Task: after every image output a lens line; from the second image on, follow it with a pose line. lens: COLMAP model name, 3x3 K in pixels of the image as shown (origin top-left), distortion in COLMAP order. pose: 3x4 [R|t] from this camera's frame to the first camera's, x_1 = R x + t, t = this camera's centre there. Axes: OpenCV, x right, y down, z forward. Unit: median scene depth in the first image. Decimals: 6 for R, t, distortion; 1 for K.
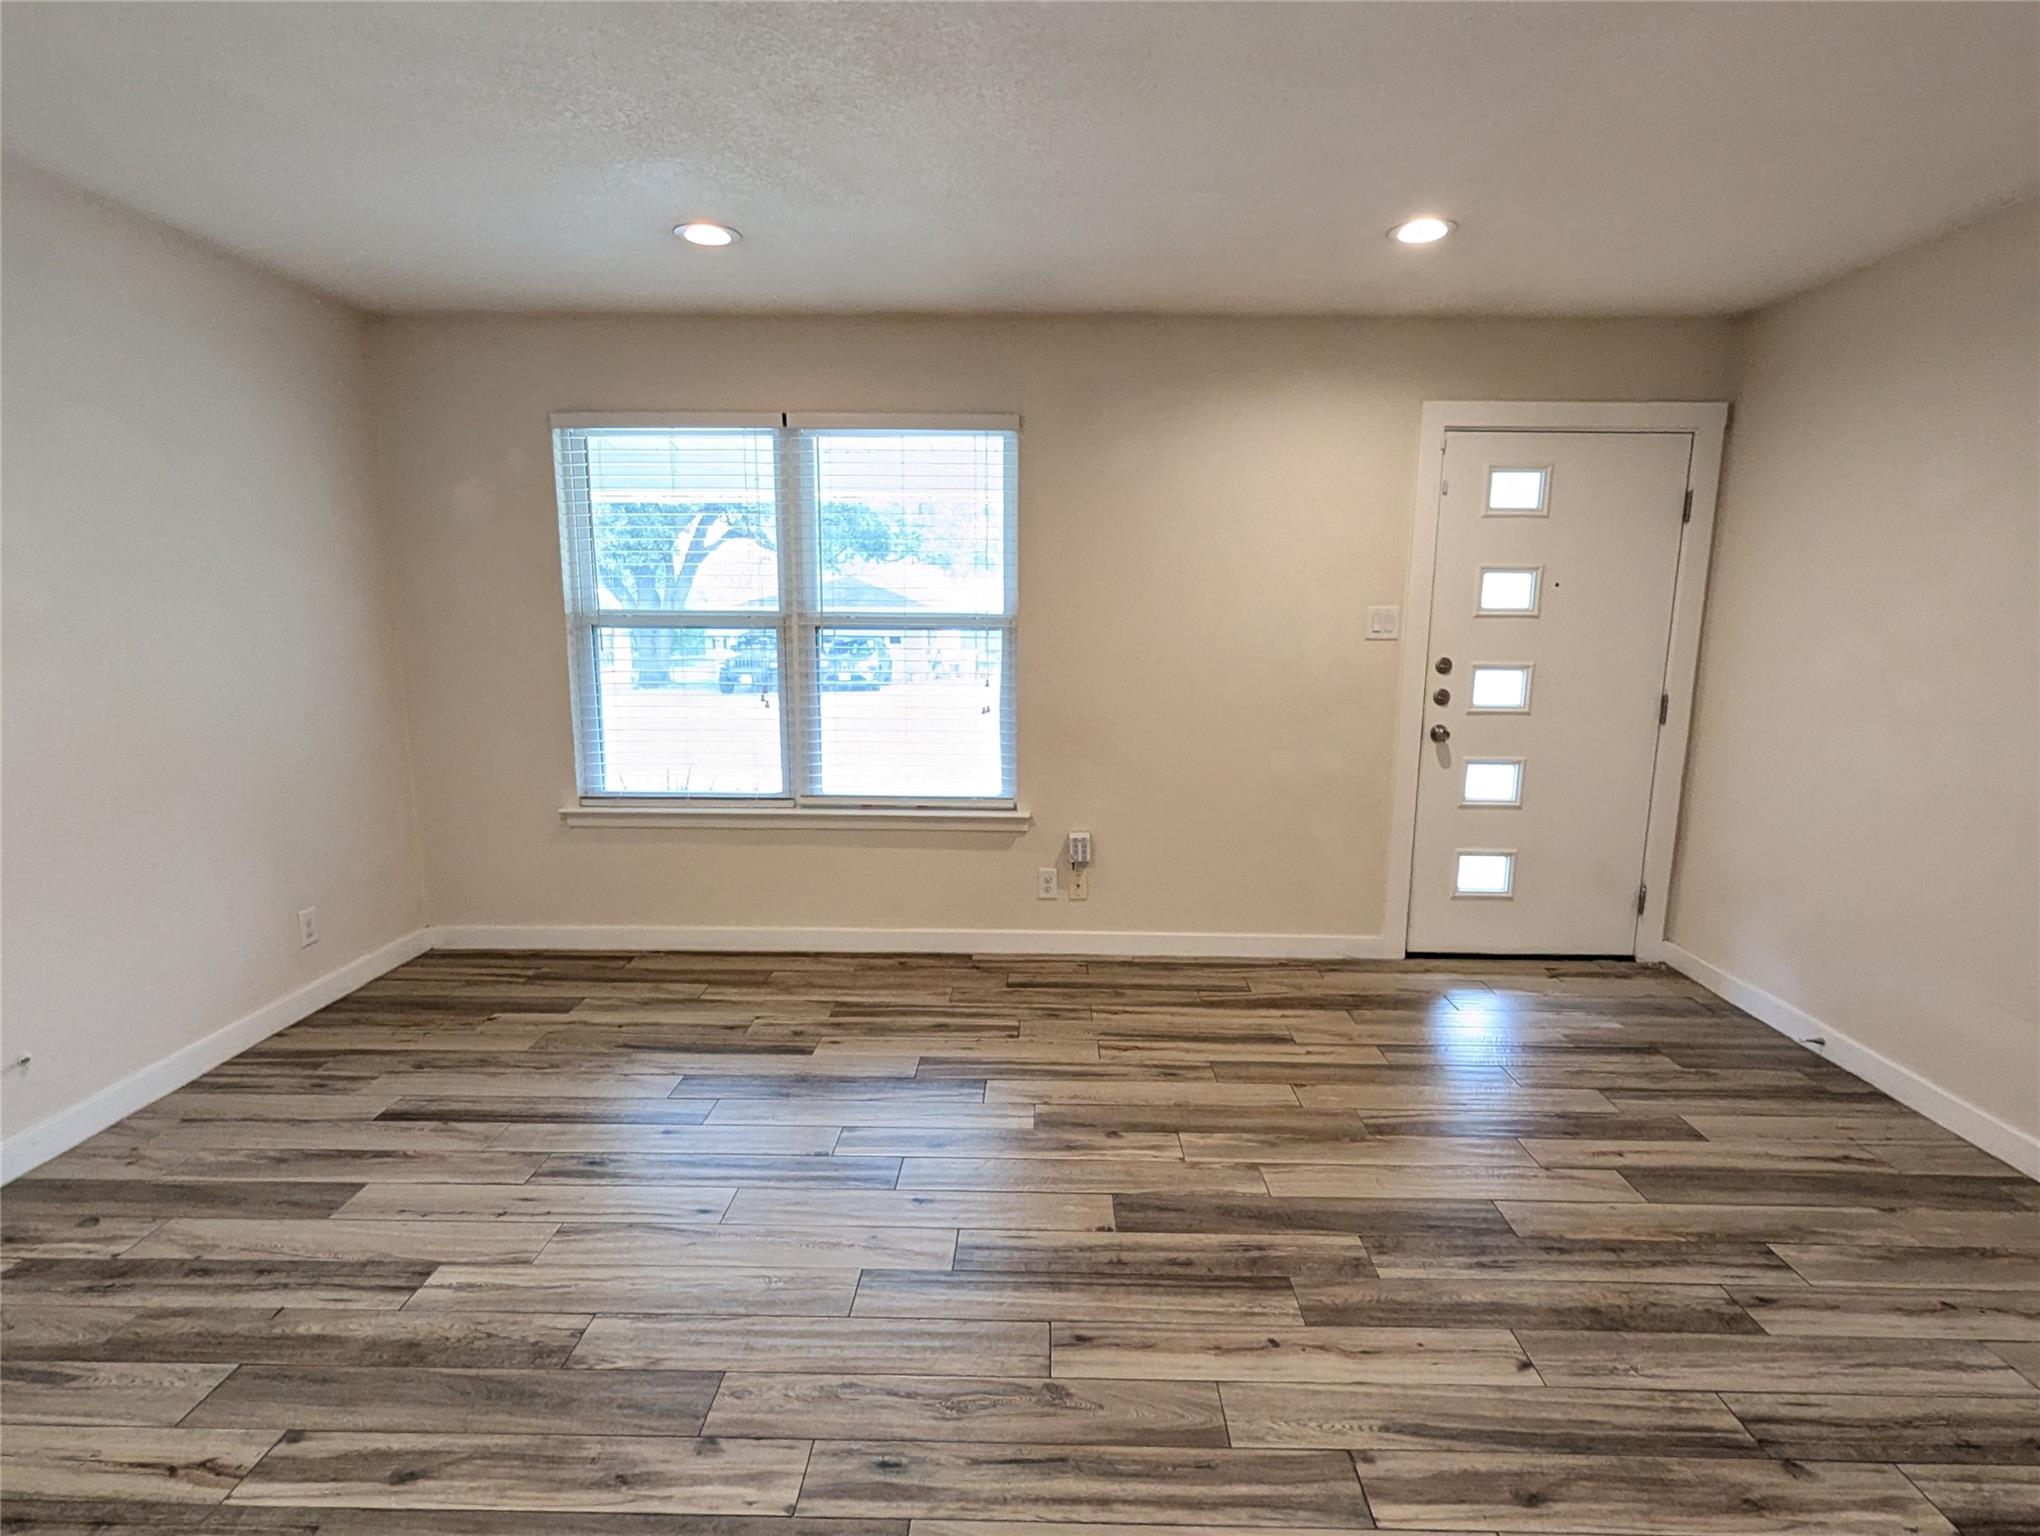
lens RADIAL K [[1001.3, 0, 1032.1], [0, 1001.3, 682.6], [0, 0, 1]] dist [-0.002906, 0.002351]
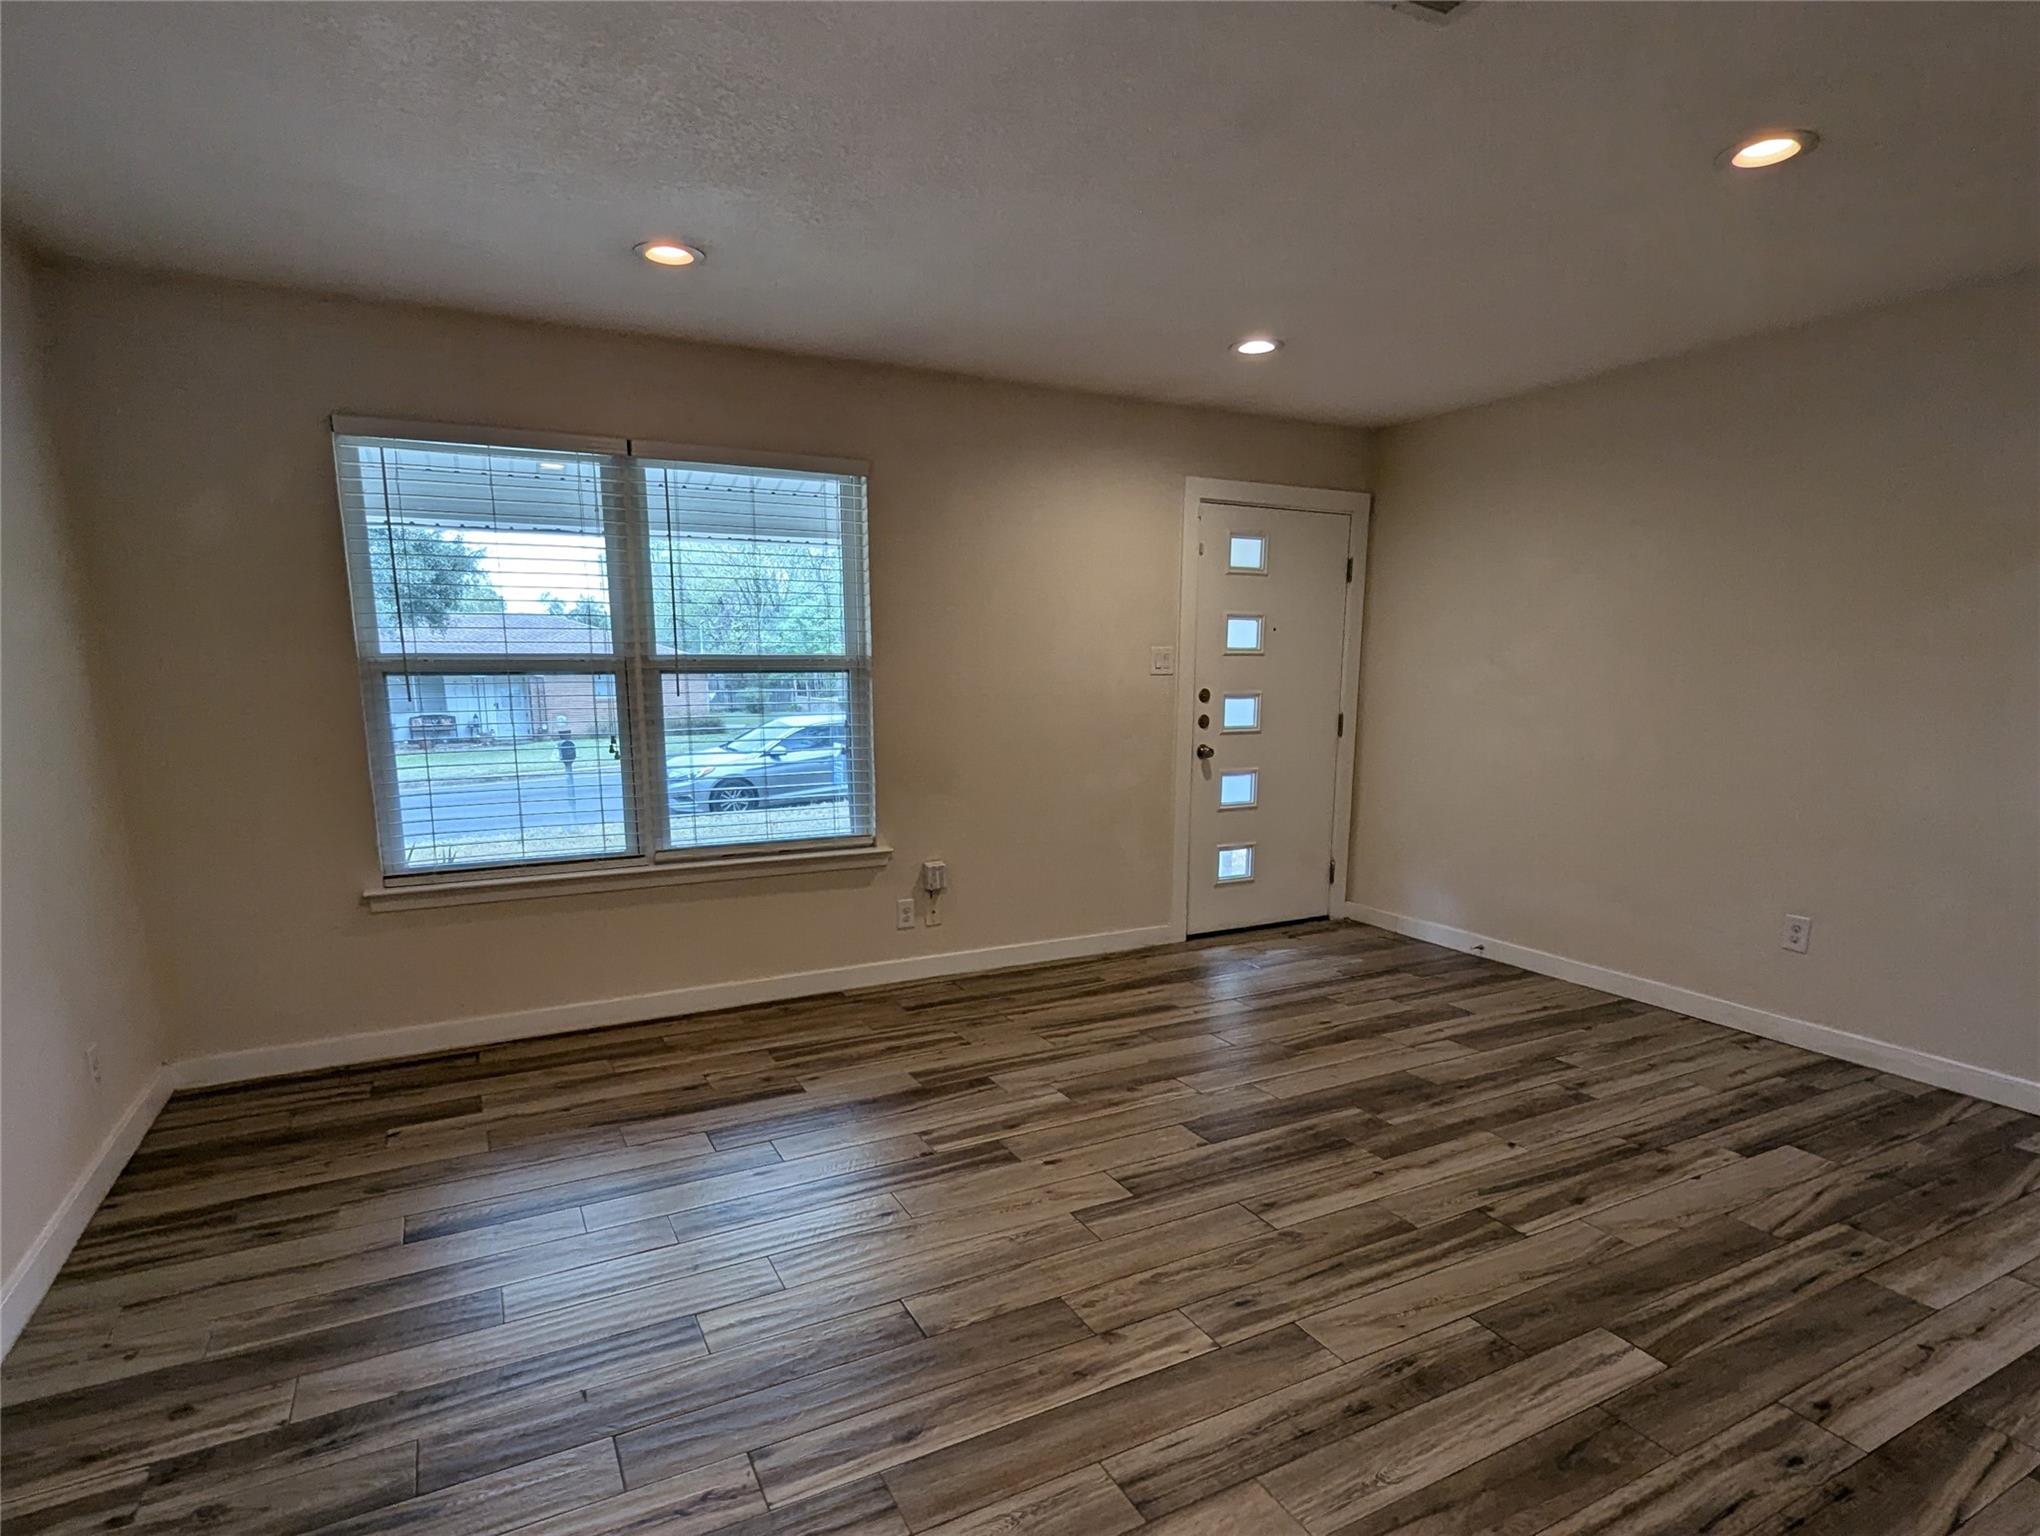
lens RADIAL K [[1061.7, 0, 994.3], [0, 1061.7, 744.9], [0, 0, 1]] dist [-0.004027, 0.003075]
pose [[0.888124, -0.045078, 0.457387, -0.439708], [0.043062, 0.998962, 0.014839, 0.013870], [-0.457581, 0.006517, 0.889144, -0.029899]]
